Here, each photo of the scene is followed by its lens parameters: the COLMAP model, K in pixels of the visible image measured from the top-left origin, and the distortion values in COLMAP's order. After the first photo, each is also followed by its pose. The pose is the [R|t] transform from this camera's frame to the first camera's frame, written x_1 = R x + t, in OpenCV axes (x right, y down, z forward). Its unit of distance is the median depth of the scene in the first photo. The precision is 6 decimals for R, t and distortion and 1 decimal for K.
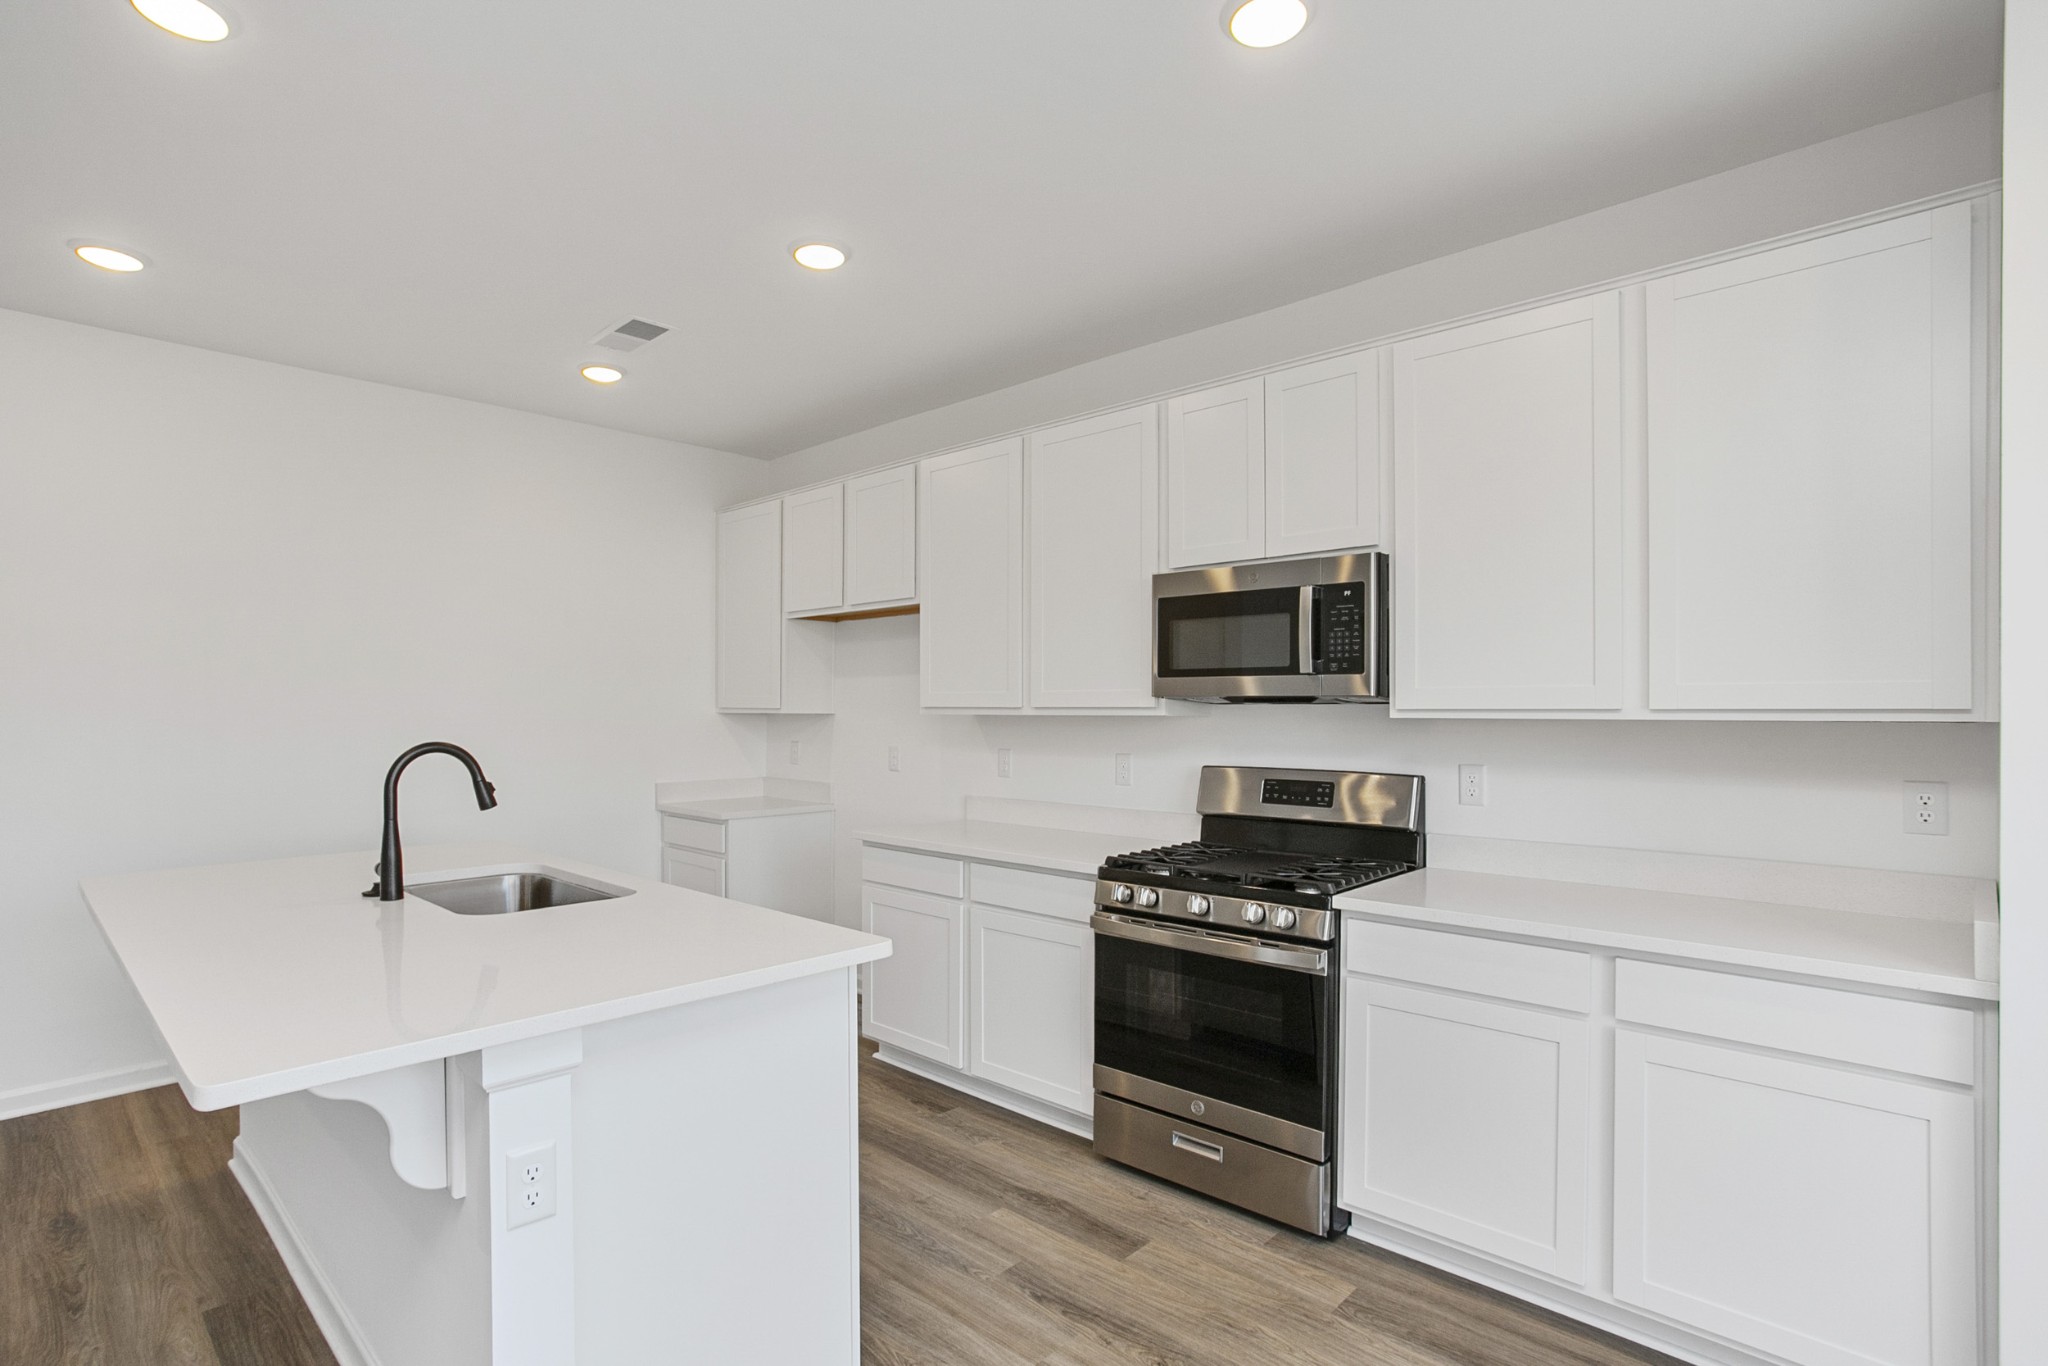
lens RADIAL K [[991.2, 0, 1007.4], [0, 991.2, 714.4], [0, 0, 1]] dist [-0.048492, 0.022978]
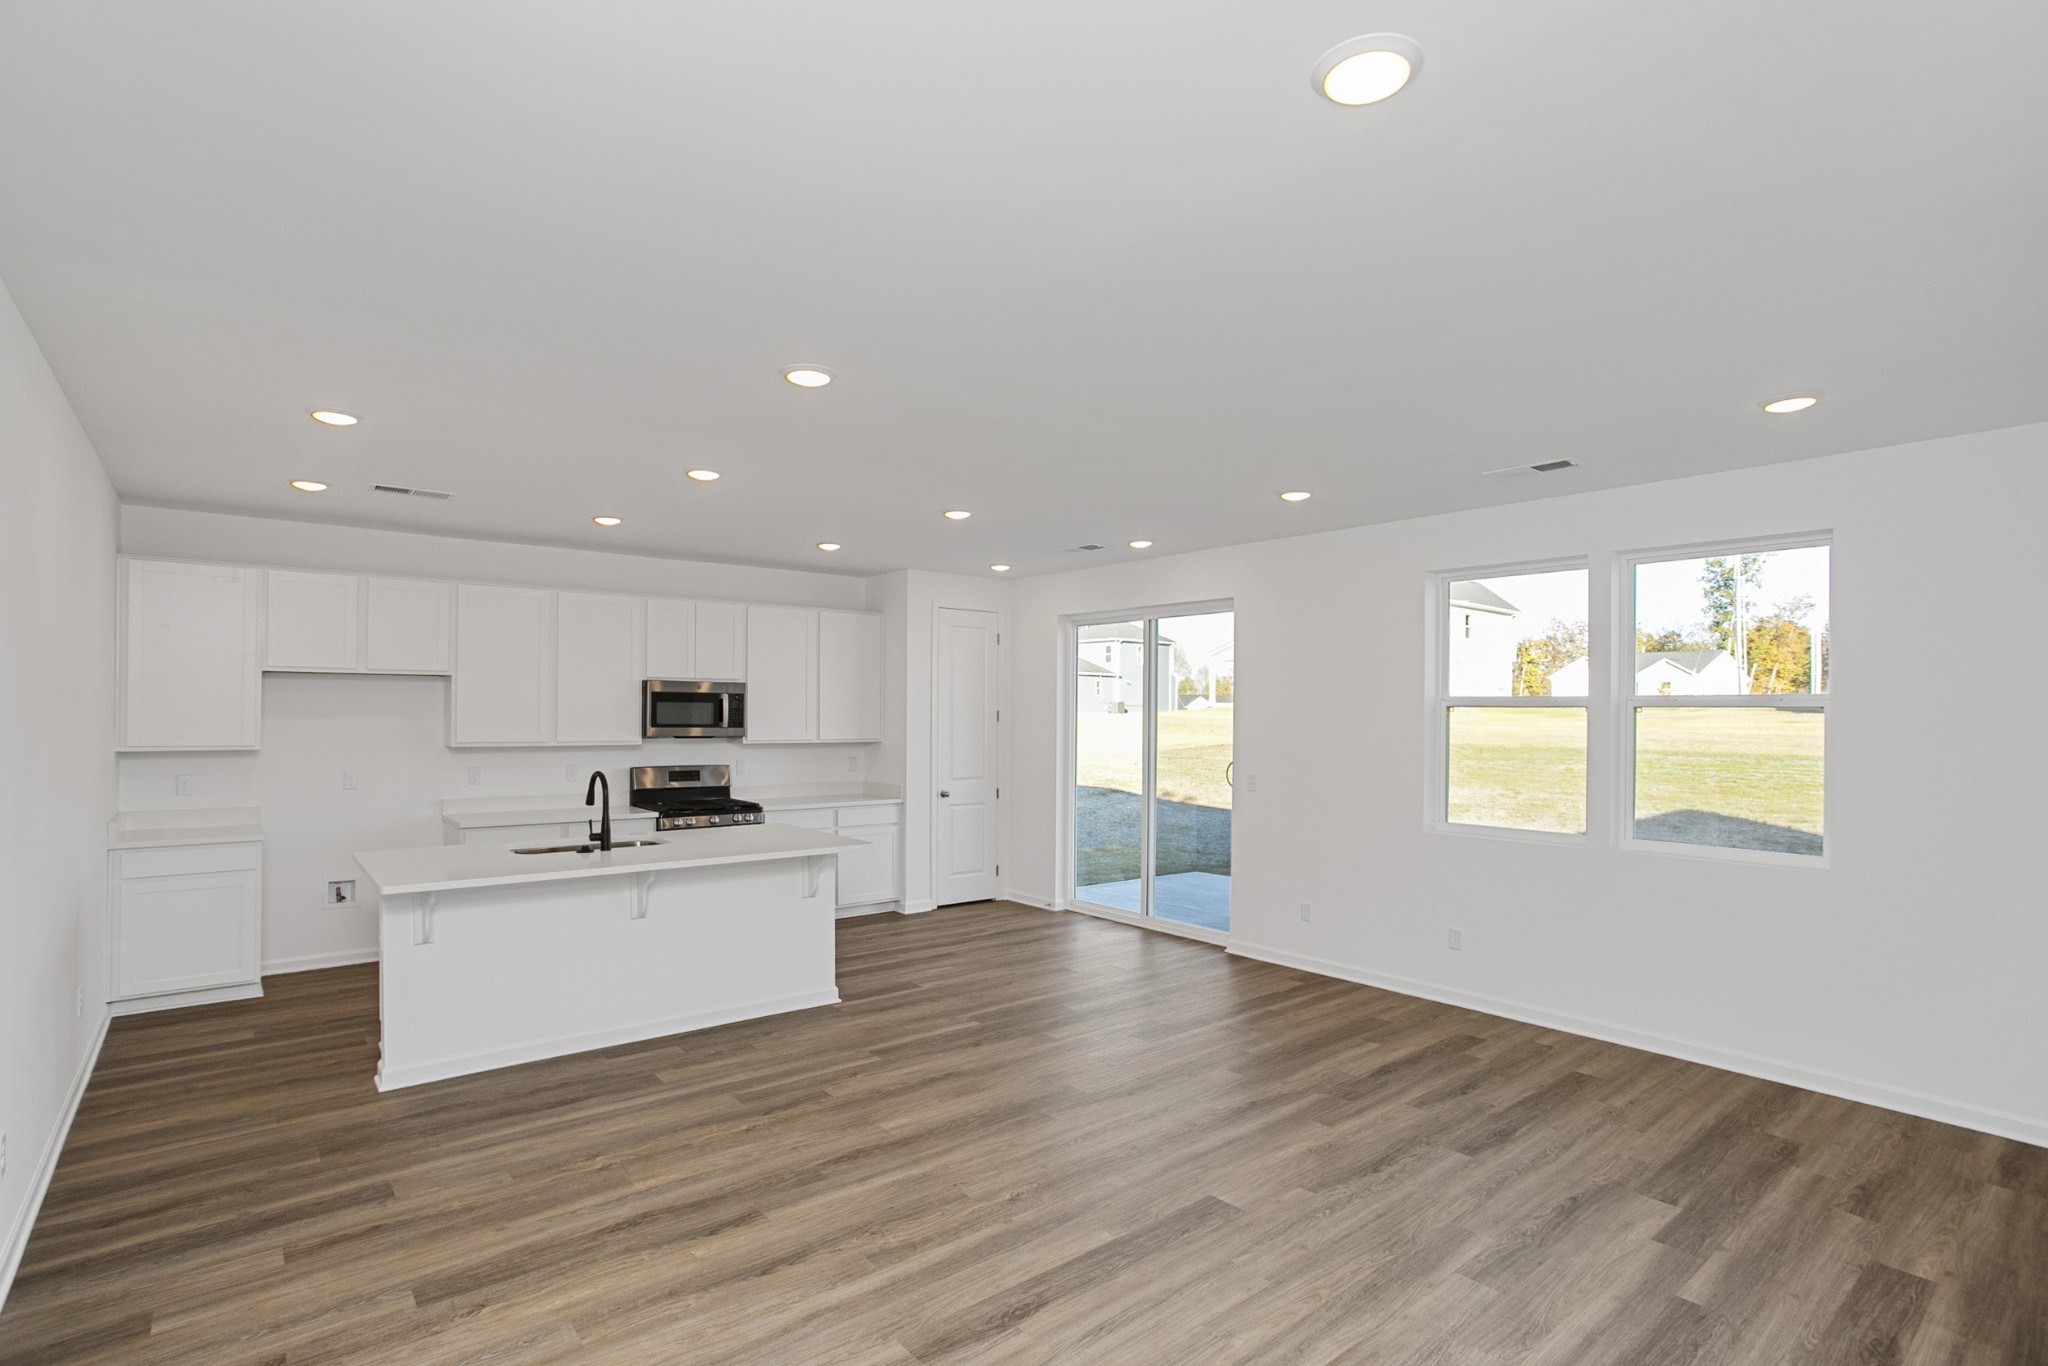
lens RADIAL K [[991.2, 0, 1007.5], [0, 991.2, 717.8], [0, 0, 1]] dist [-0.048492, 0.022978]
pose [[0.128541, -0.002967, 0.991700, -2.225885], [-0.003597, 0.999988, 0.003458, -0.080739], [-0.991698, -0.004012, 0.128529, -0.068620]]
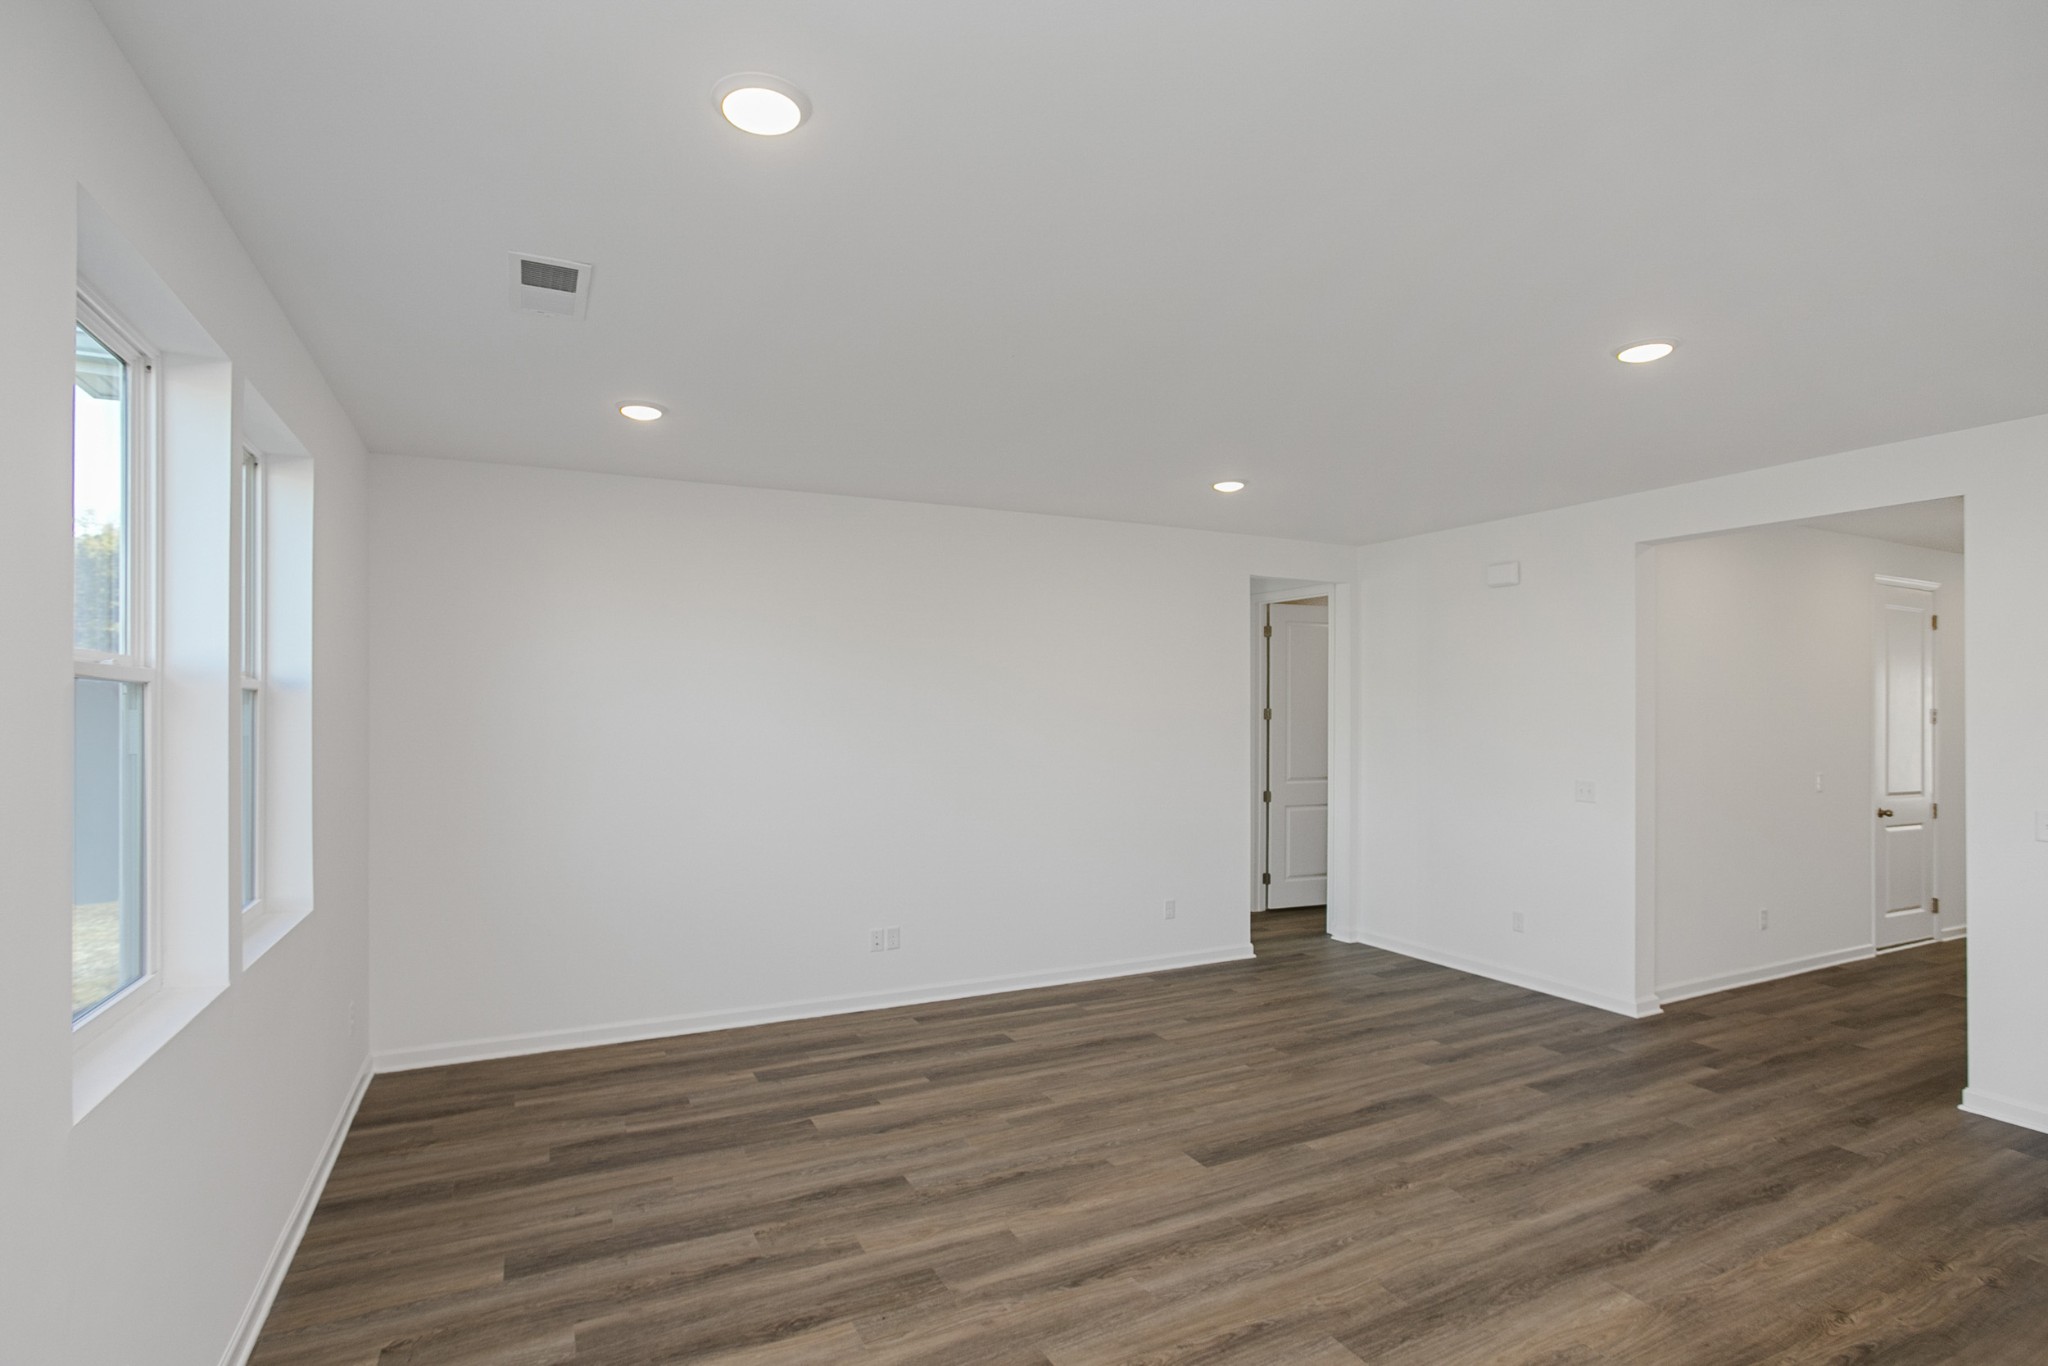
lens RADIAL K [[991.2, 0, 1006.7], [0, 991.2, 683.5], [0, 0, 1]] dist [-0.048492, 0.022978]
pose [[-0.345526, -0.024838, -0.938080, 0.272271], [-0.004809, 0.999683, -0.024698, -0.081552], [0.938397, -0.004023, -0.345537, 0.033060]]
